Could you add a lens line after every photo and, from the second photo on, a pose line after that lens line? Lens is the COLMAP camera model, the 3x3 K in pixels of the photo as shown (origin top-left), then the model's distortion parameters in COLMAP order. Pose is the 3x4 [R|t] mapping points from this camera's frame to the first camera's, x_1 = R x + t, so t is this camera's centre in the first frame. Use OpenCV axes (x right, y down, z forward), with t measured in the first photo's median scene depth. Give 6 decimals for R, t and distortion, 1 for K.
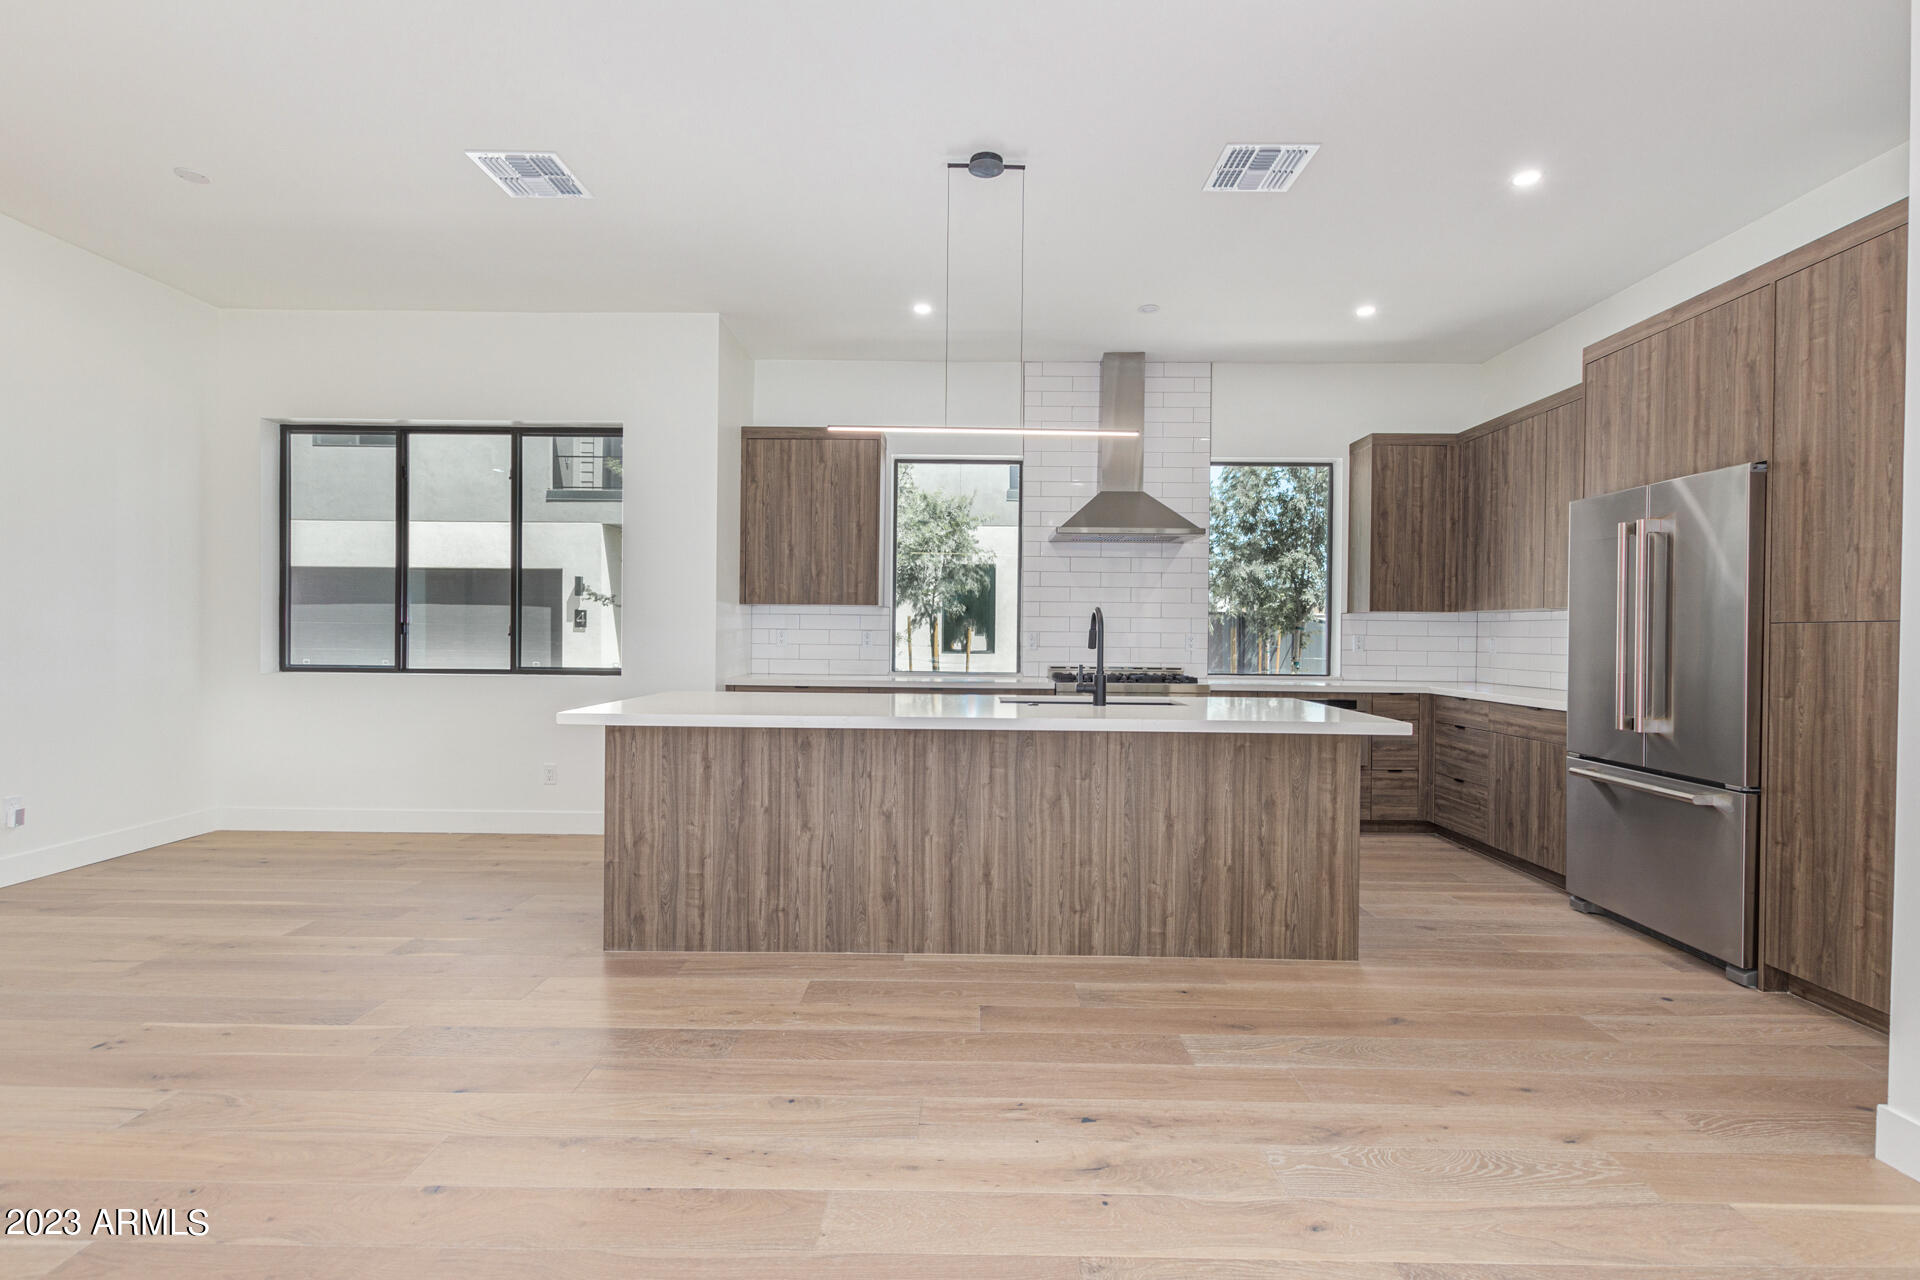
lens RADIAL K [[882.0, 0, 964.6], [0, 882.0, 639.9], [0, 0, 1]] dist [0.003128, 0.000020]
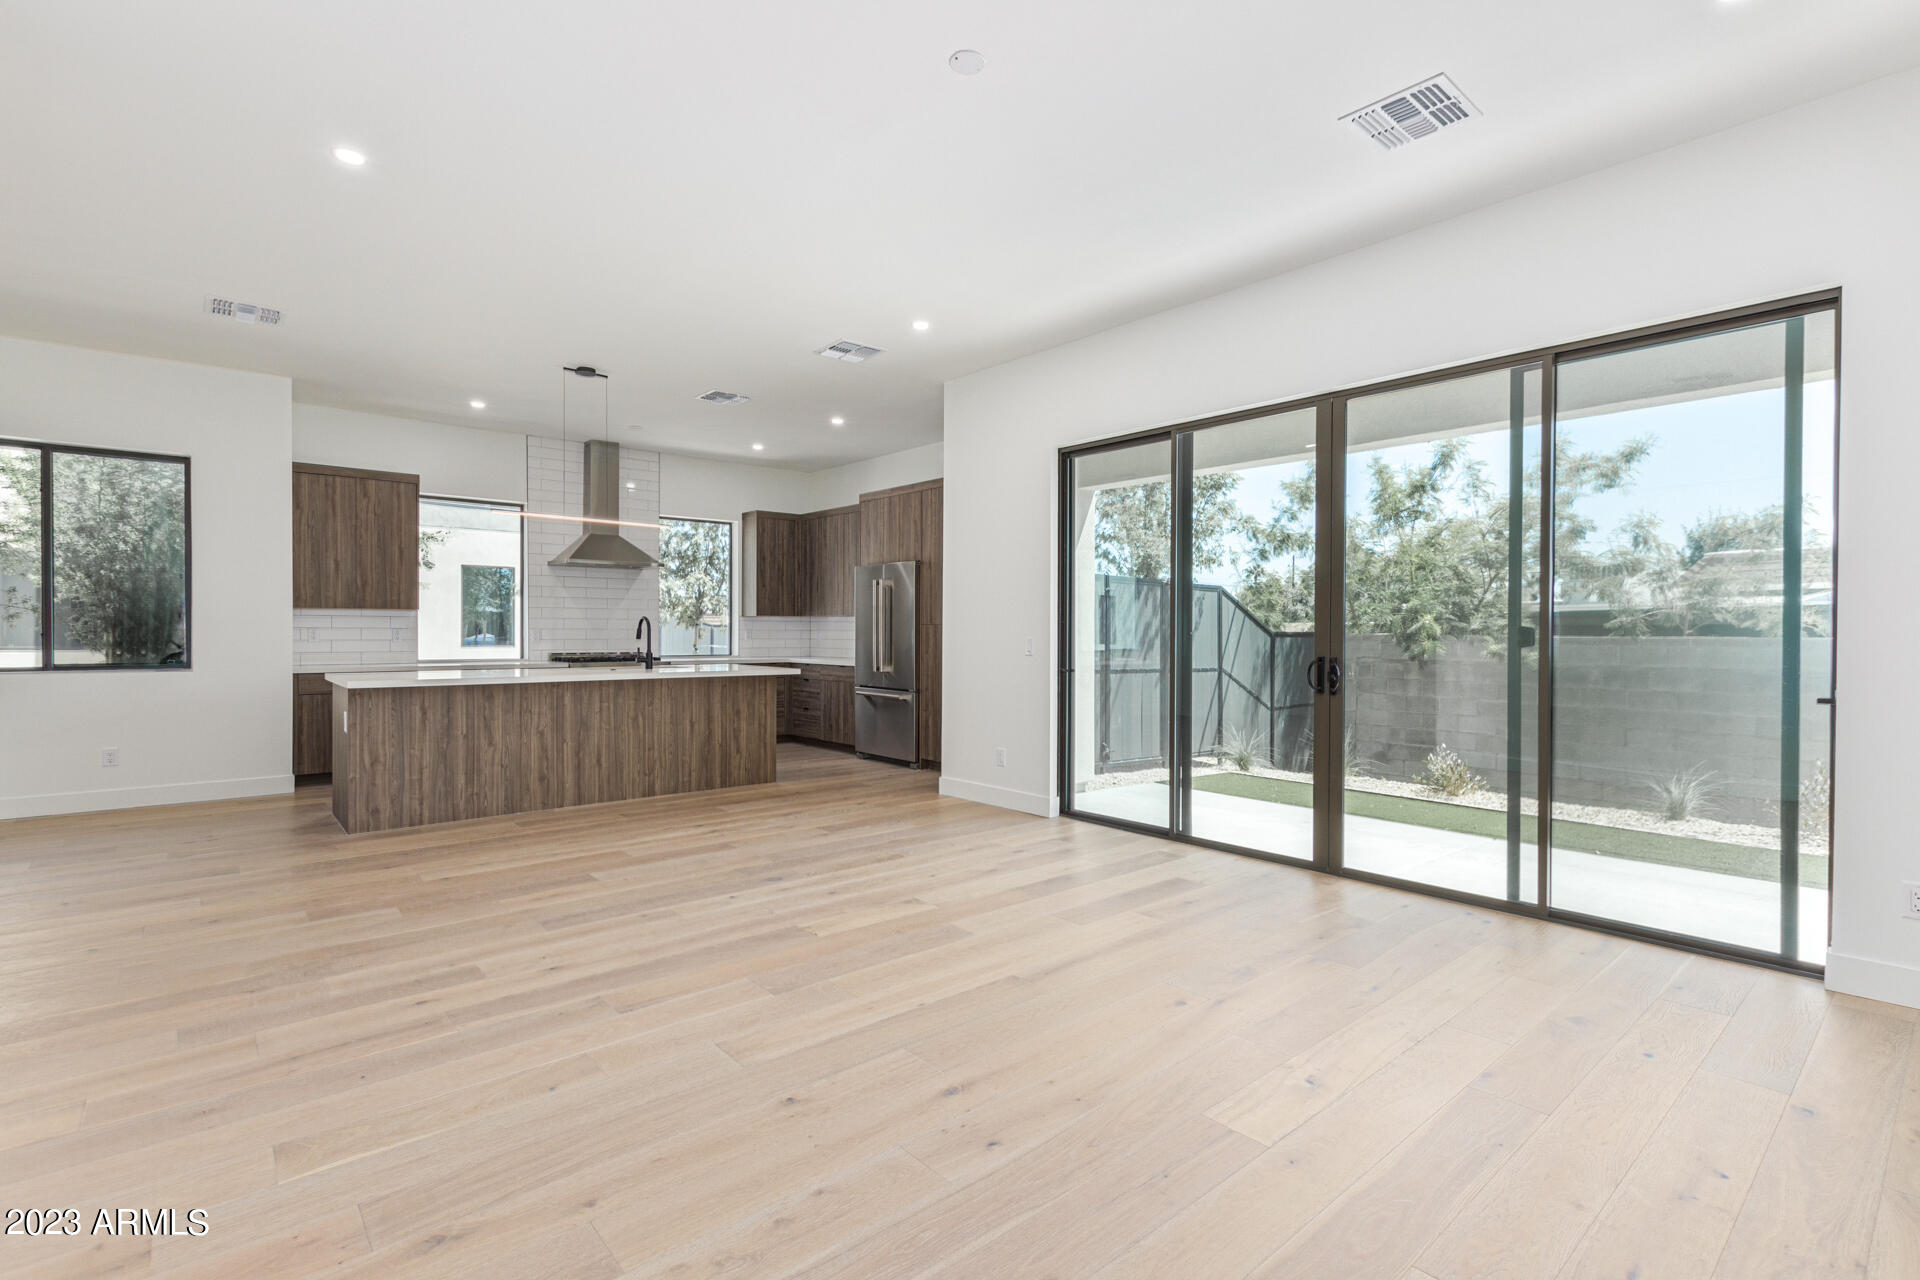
lens RADIAL K [[895.3, 0, 967.4], [0, 895.3, 636.9], [0, 0, 1]] dist [0.007823, 0.000380]
pose [[0.744492, -0.011593, 0.667531, -0.651371], [0.009183, 0.999932, 0.007125, -0.001310], [-0.667568, 0.000825, 0.744548, -0.922387]]
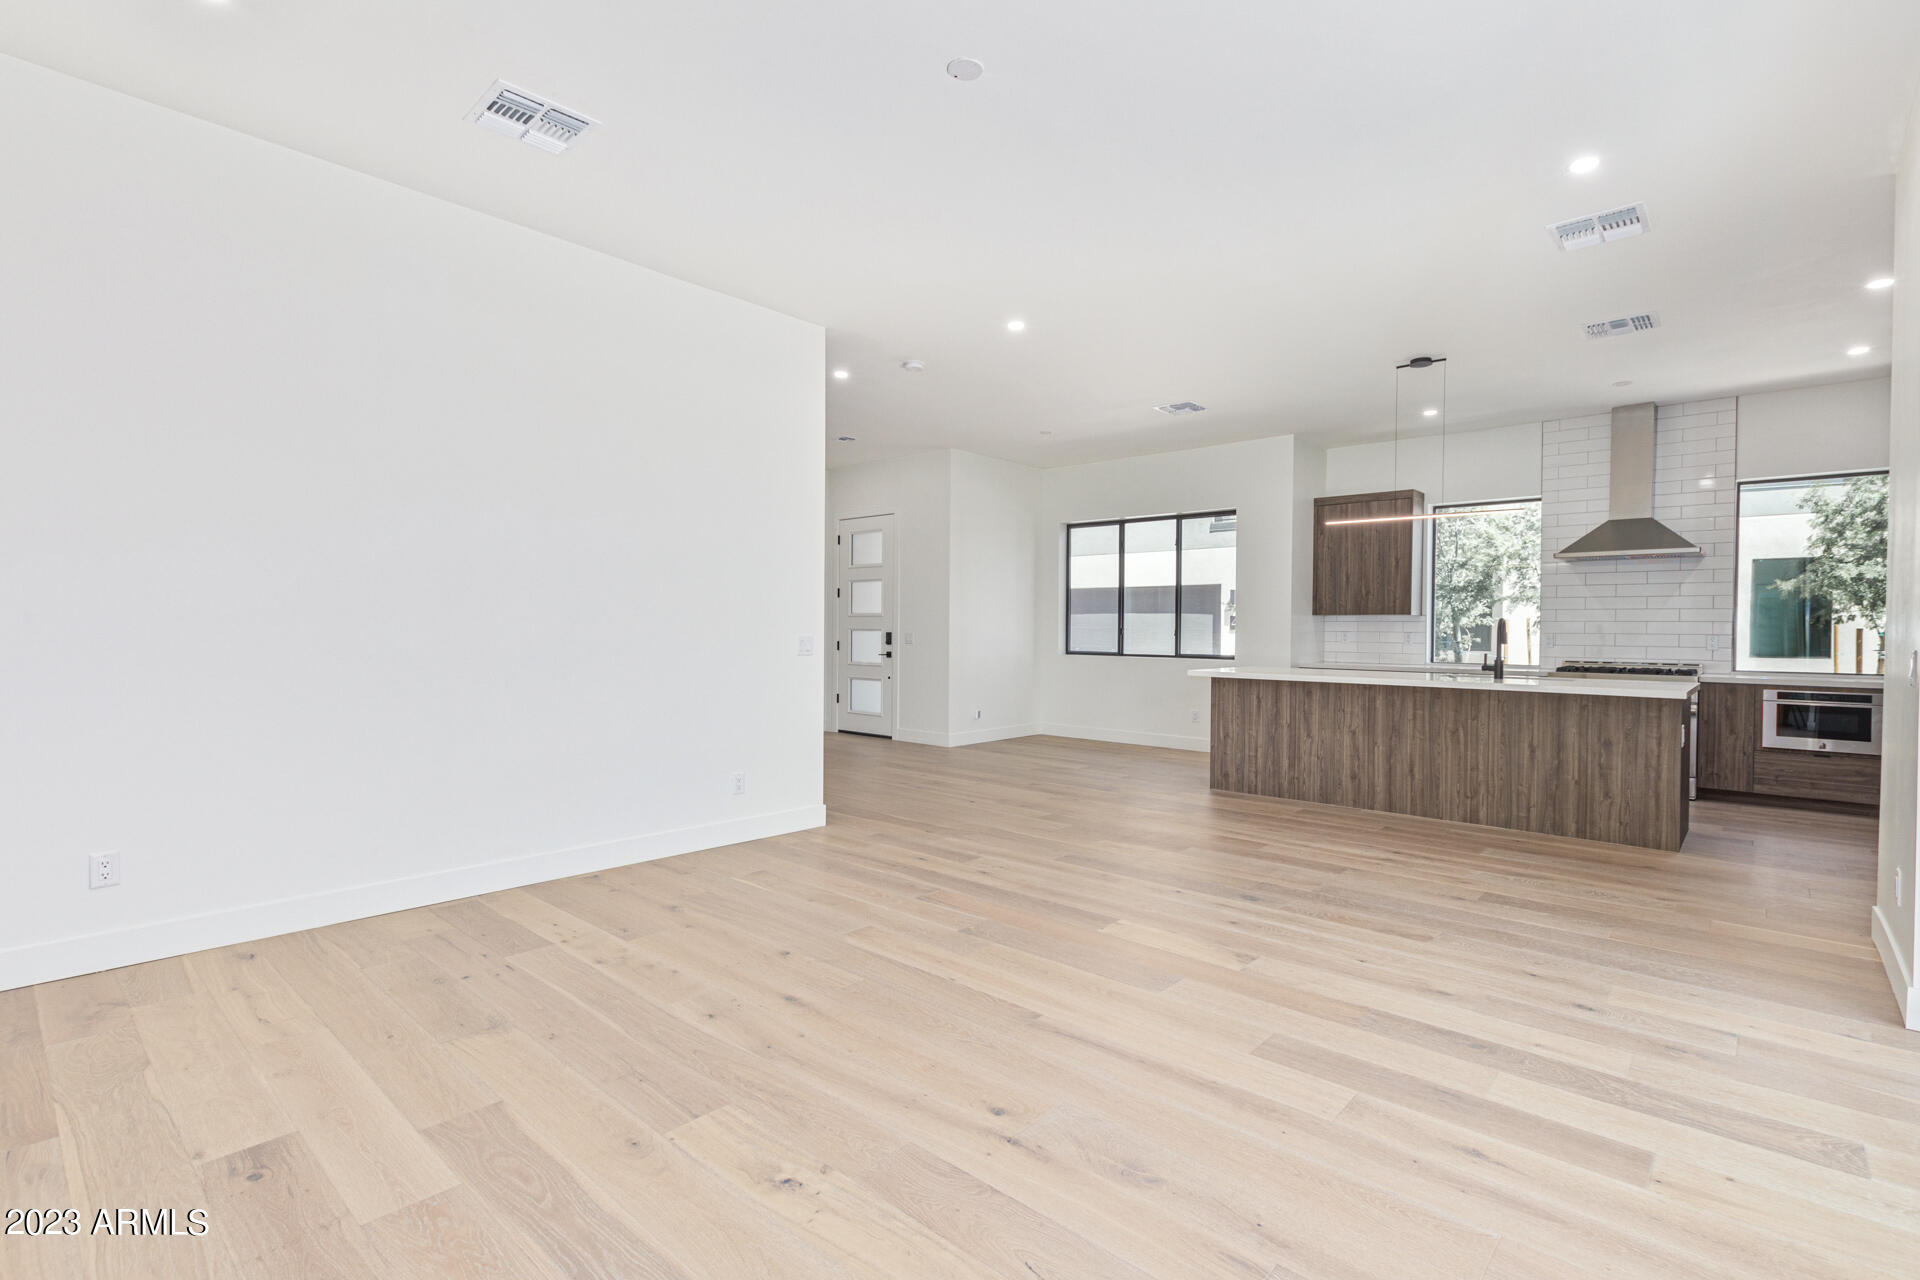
lens RADIAL K [[895.3, 0, 967.4], [0, 895.3, 636.9], [0, 0, 1]] dist [0.007823, 0.000380]
pose [[0.750953, 0.002197, -0.660352, 0.540212], [-0.005881, 0.999977, -0.003361, 0.009536], [0.660329, 0.006407, 0.750949, -0.934986]]
